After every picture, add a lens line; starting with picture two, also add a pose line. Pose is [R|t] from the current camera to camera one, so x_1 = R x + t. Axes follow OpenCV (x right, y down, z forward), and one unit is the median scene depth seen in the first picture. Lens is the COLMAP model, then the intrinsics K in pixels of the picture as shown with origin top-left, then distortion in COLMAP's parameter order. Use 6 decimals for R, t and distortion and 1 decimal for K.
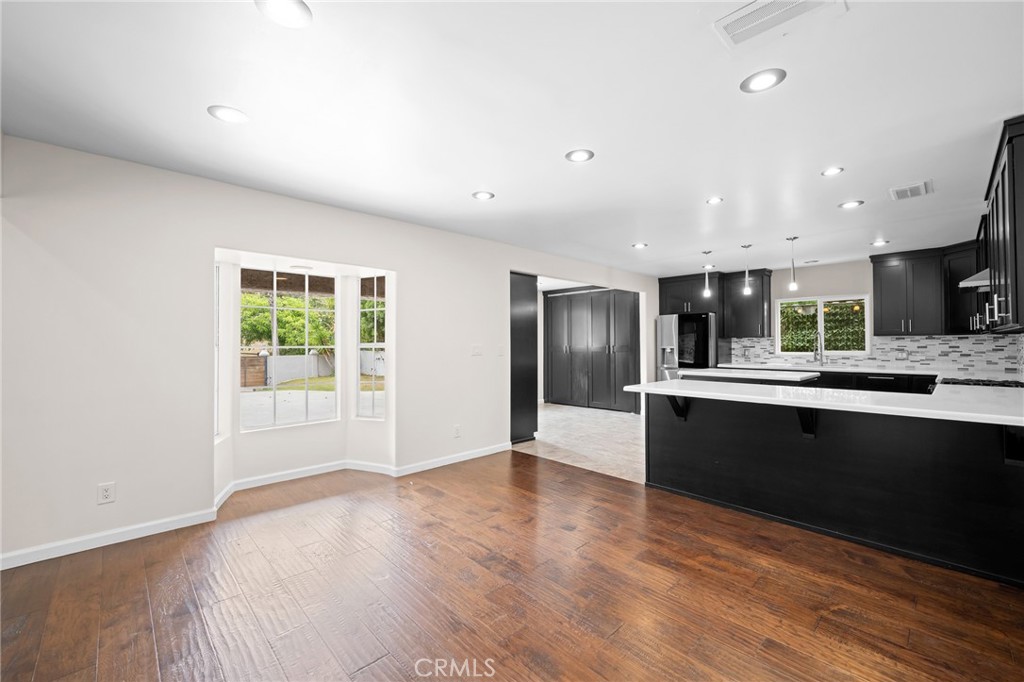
lens RADIAL K [[428.0, 0, 501.7], [0, 428.0, 335.8], [0, 0, 1]] dist [-0.008287, 0.001431]
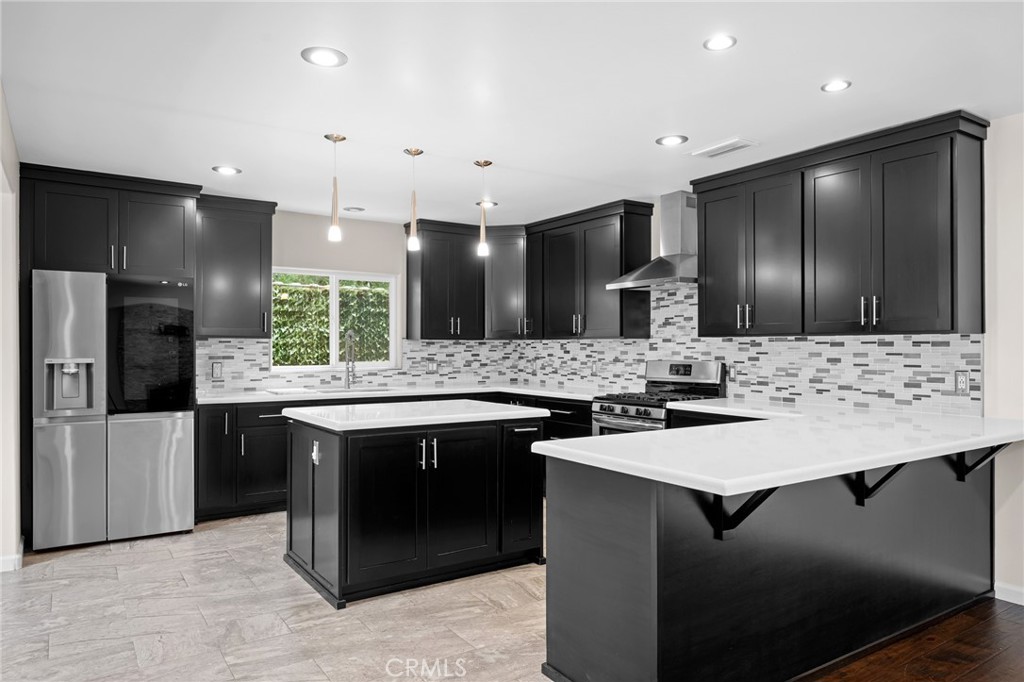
lens RADIAL K [[686.6, 0, 521.5], [0, 686.6, 345.9], [0, 0, 1]] dist [0.004788, -0.005078]
pose [[0.151531, 0.006034, 0.988434, -0.154365], [-0.017382, 0.999843, -0.003439, 0.010903], [-0.988300, -0.016660, 0.151612, 0.620509]]
